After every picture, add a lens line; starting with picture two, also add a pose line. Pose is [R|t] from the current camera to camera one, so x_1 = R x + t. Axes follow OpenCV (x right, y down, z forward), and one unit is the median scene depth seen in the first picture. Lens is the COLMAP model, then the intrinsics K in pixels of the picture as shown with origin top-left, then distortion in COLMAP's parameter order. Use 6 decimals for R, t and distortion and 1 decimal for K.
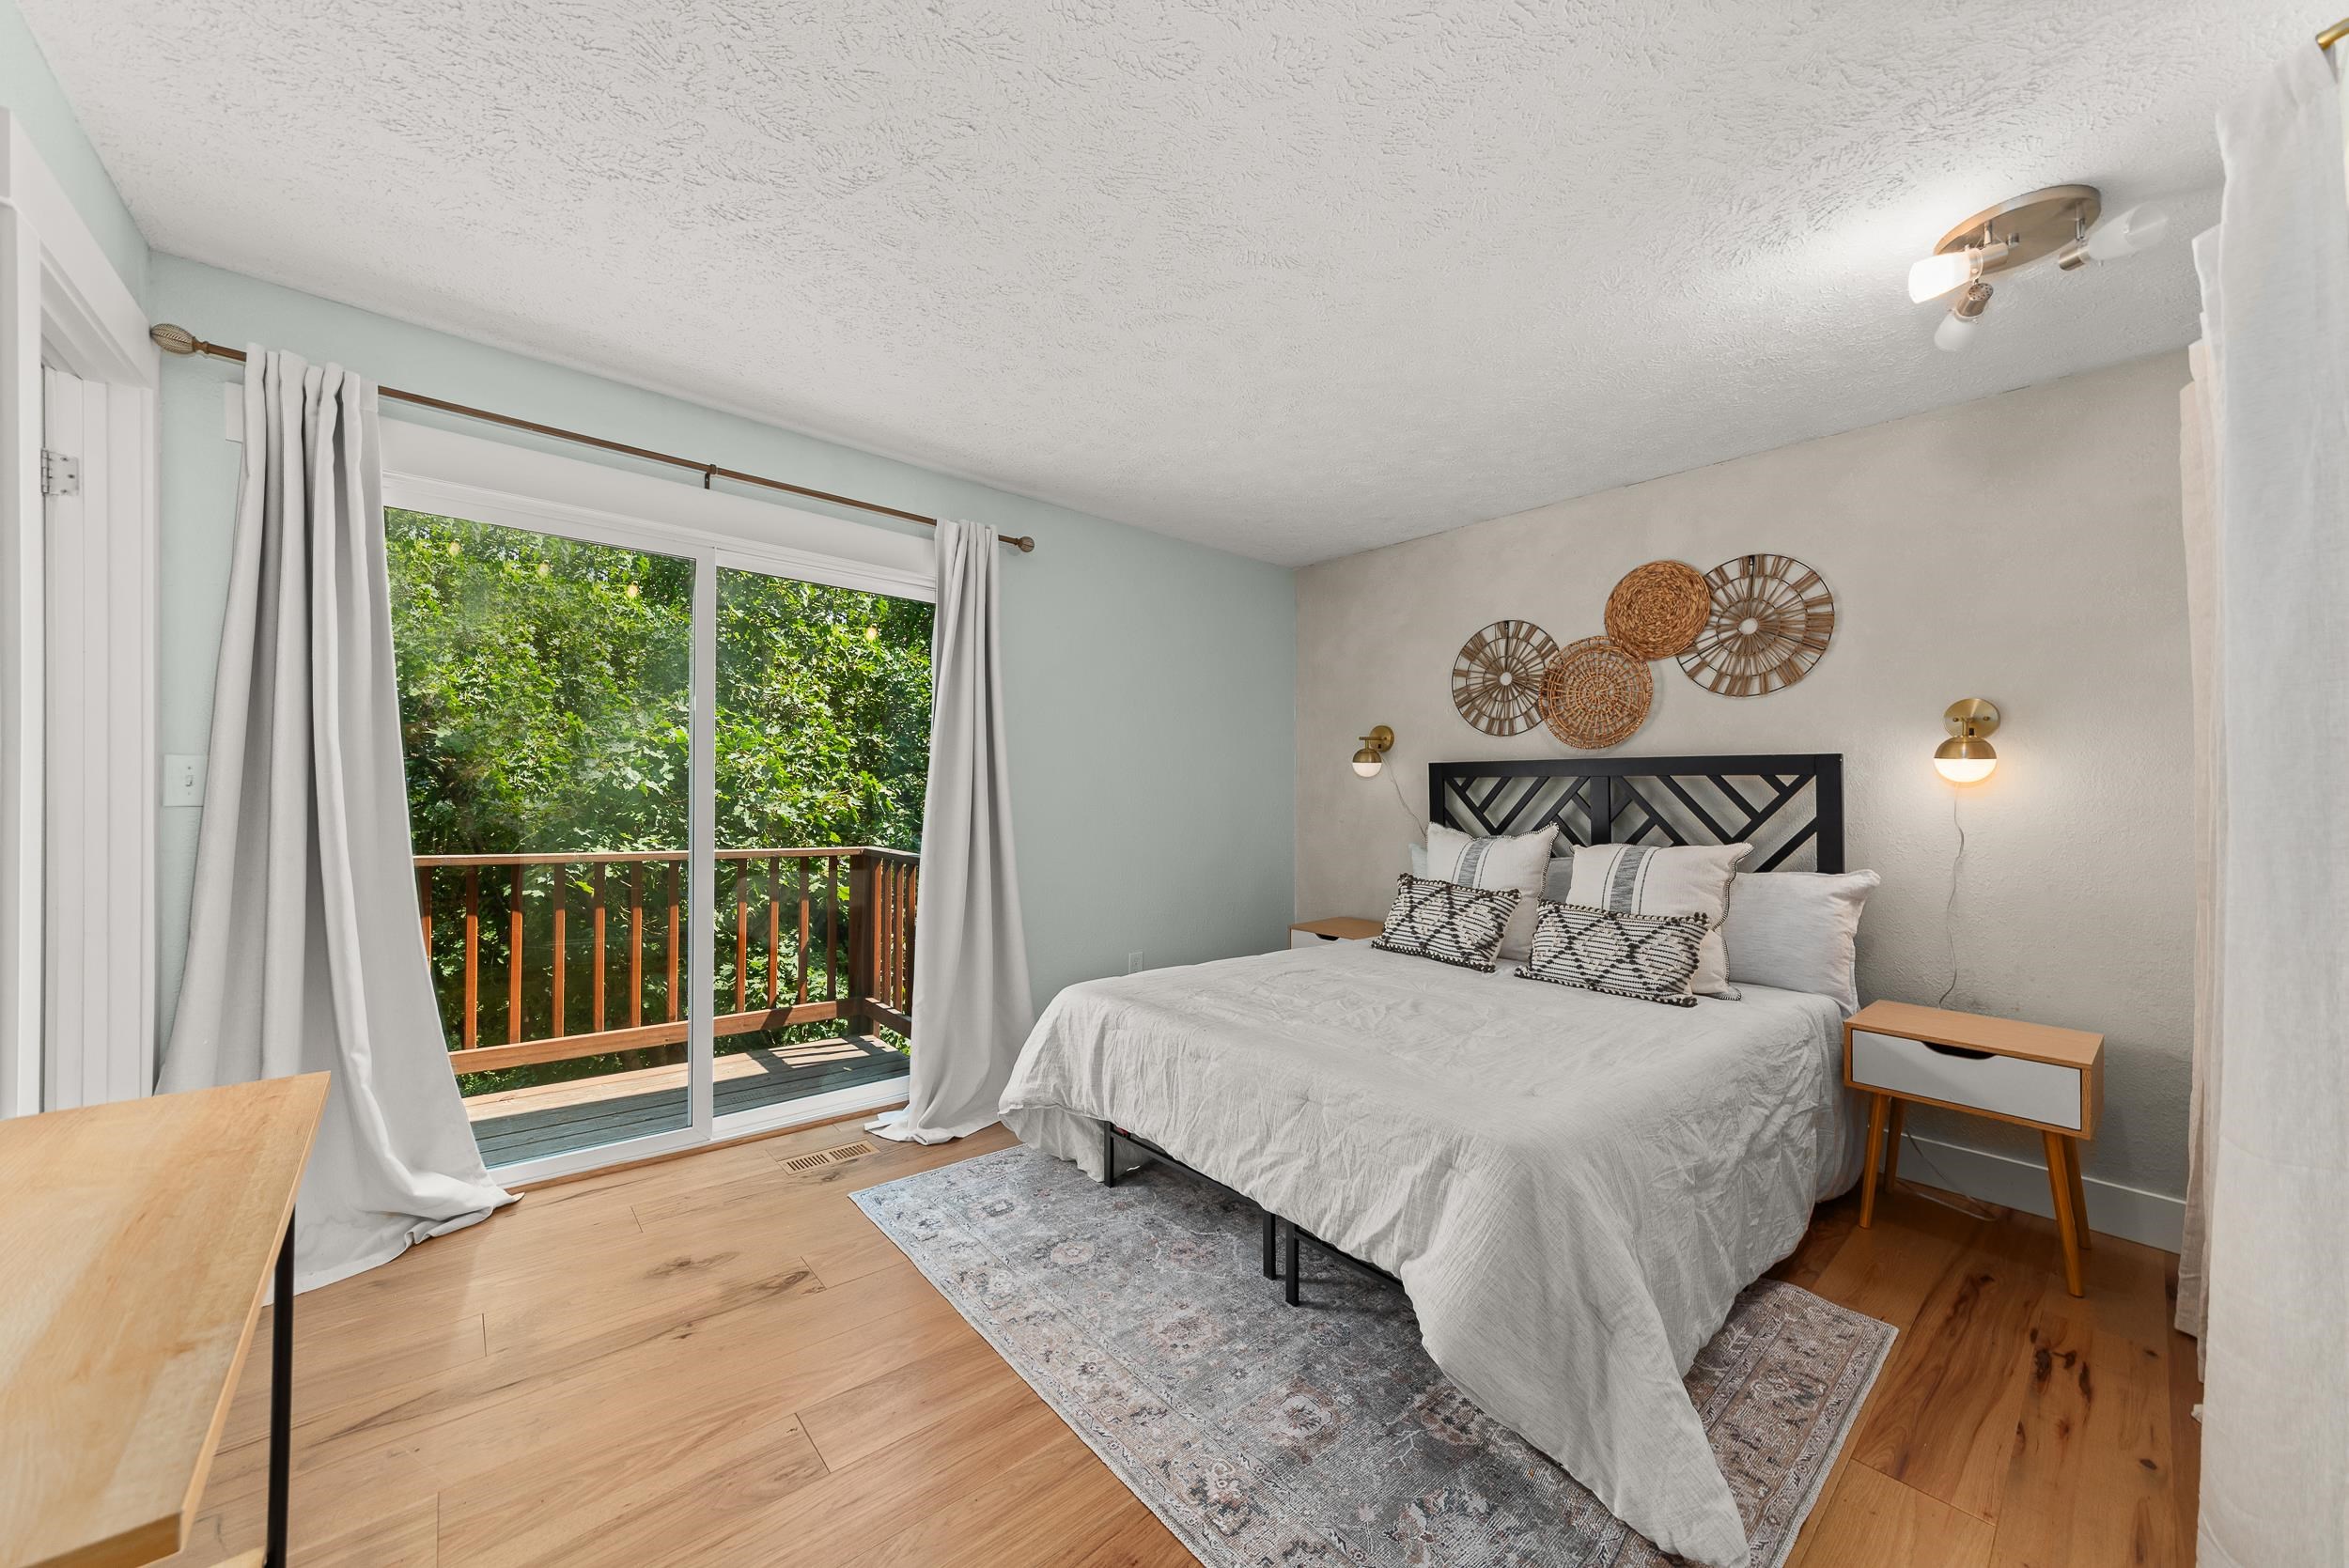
lens RADIAL K [[850.3, 0, 1174.5], [0, 850.3, 784.0], [0, 0, 1]] dist [-0.001923, -0.000131]
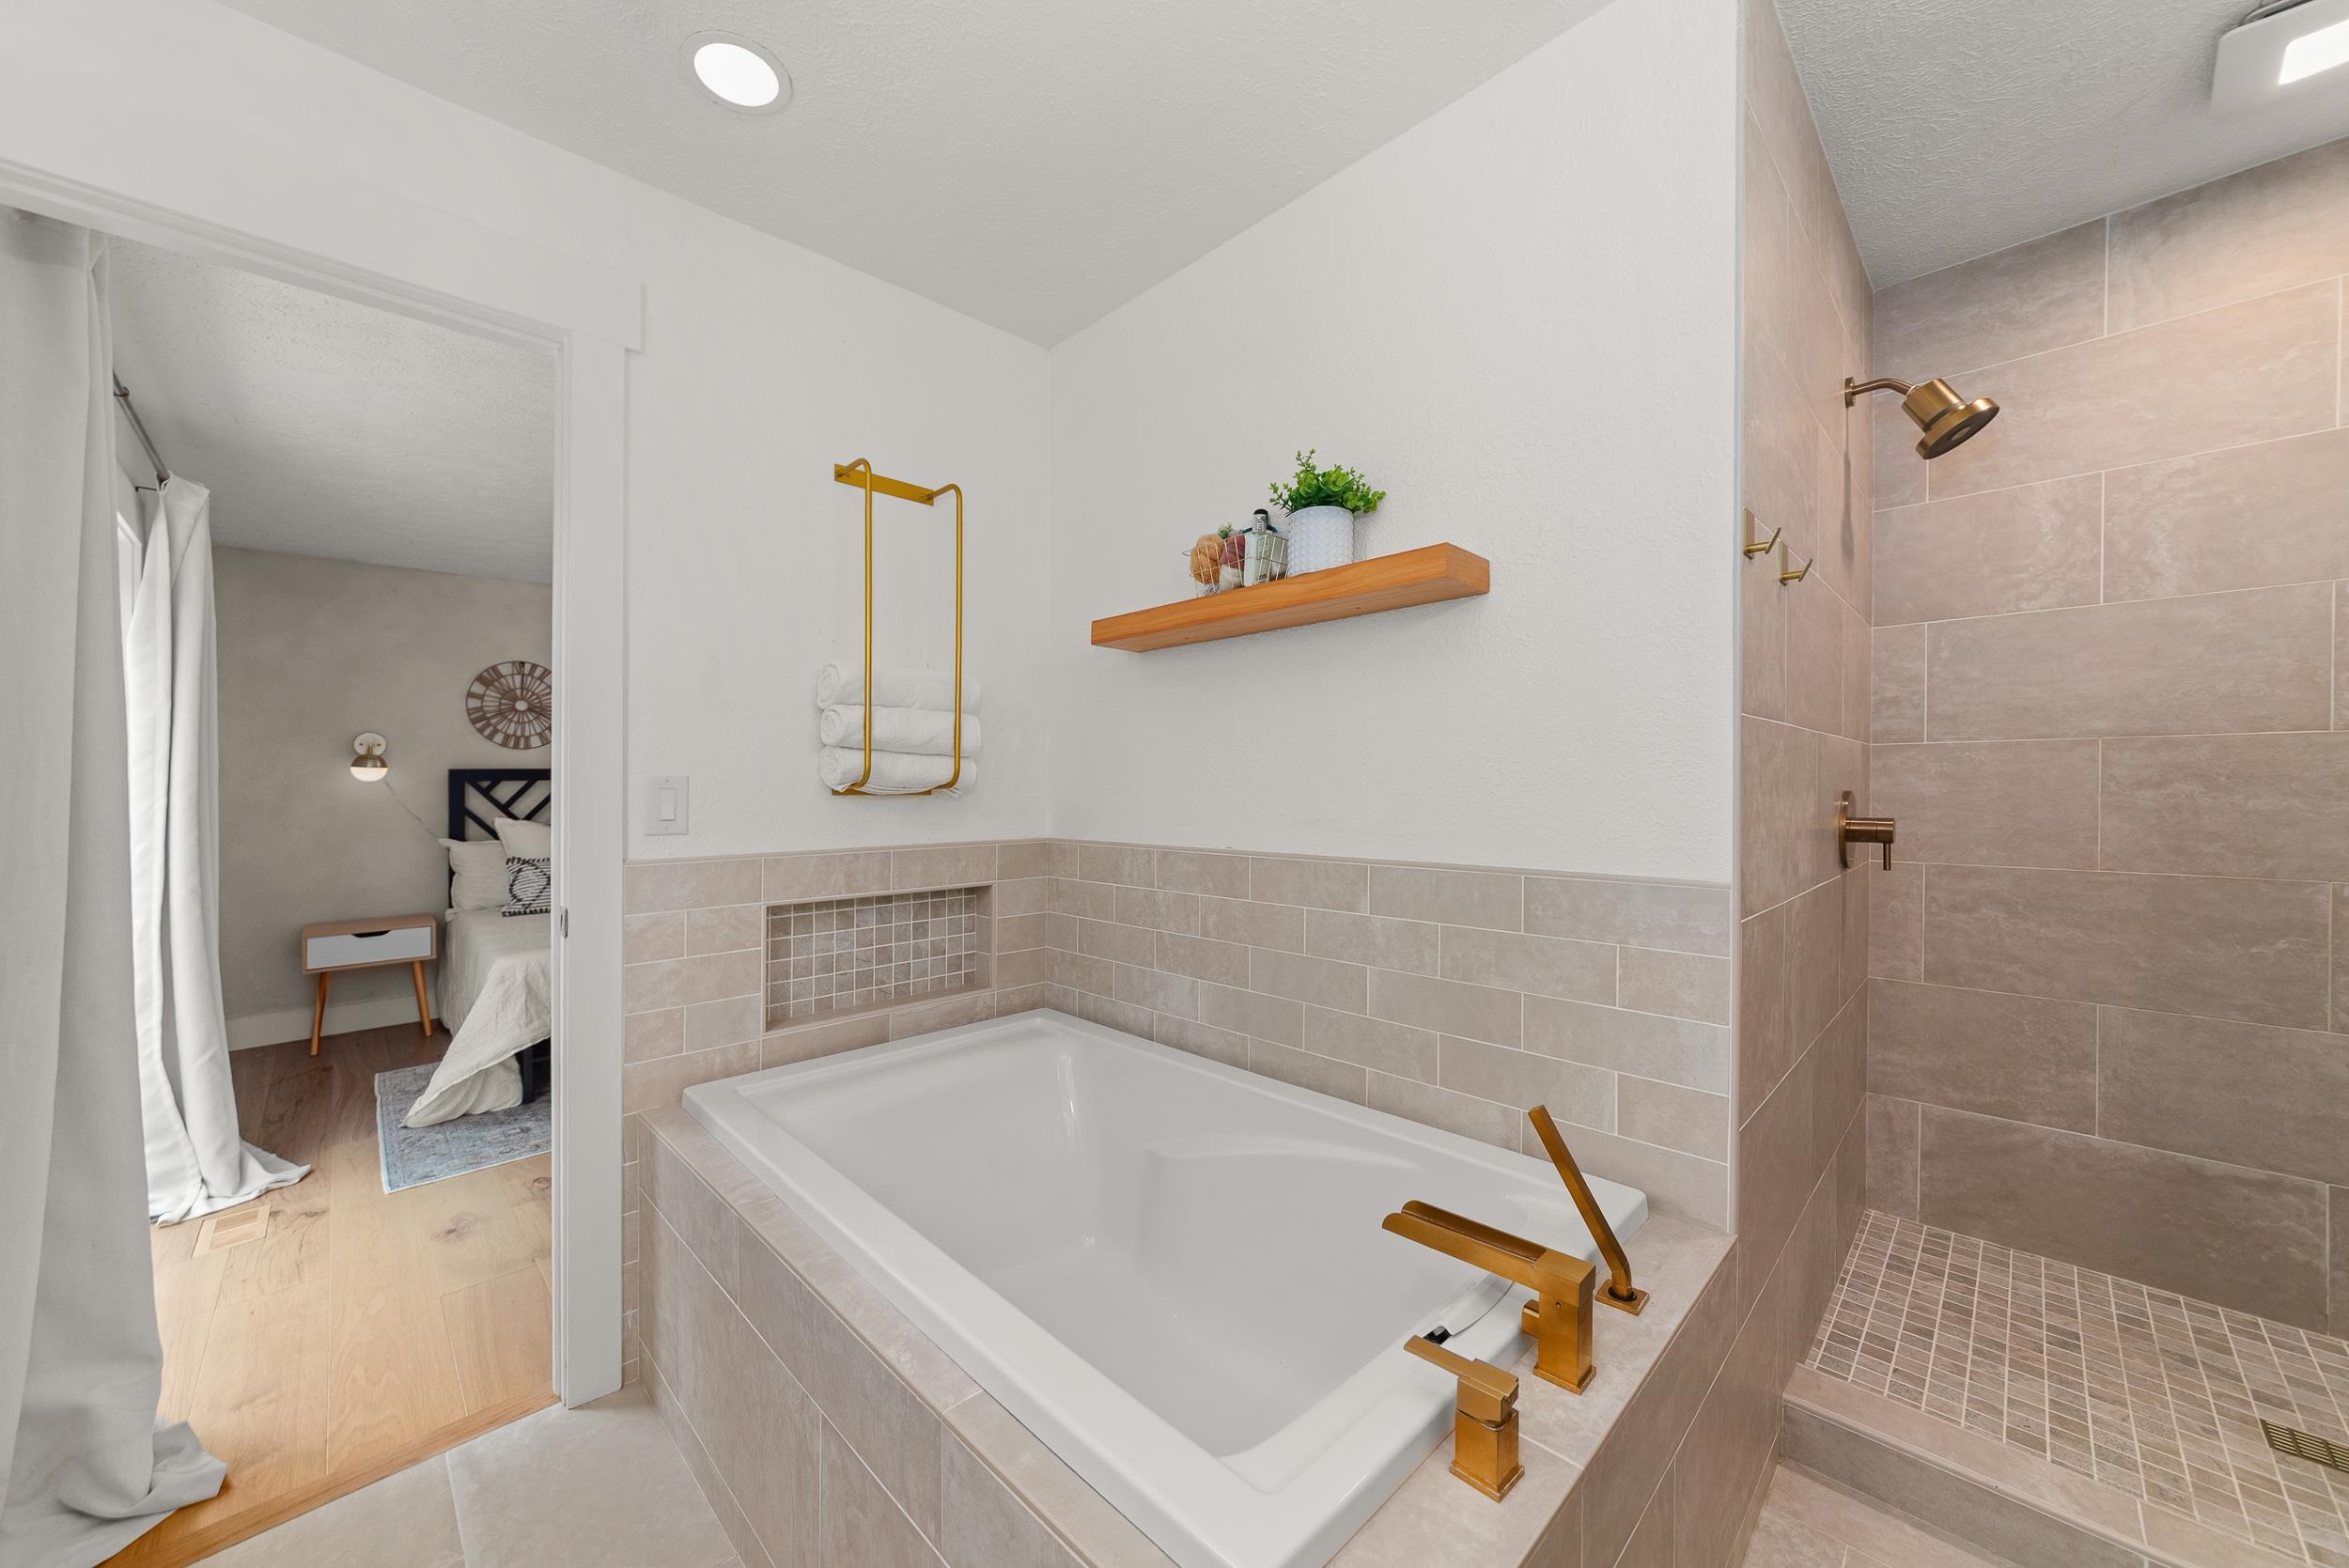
lens RADIAL K [[850.3, 0, 1174.5], [0, 850.3, 784.0], [0, 0, 1]] dist [-0.001923, -0.000131]
pose [[-0.076072, -0.007155, 0.997077, -0.986935], [0.004831, 0.999960, 0.007544, -0.007380], [-0.997091, 0.005391, -0.076035, 0.089821]]
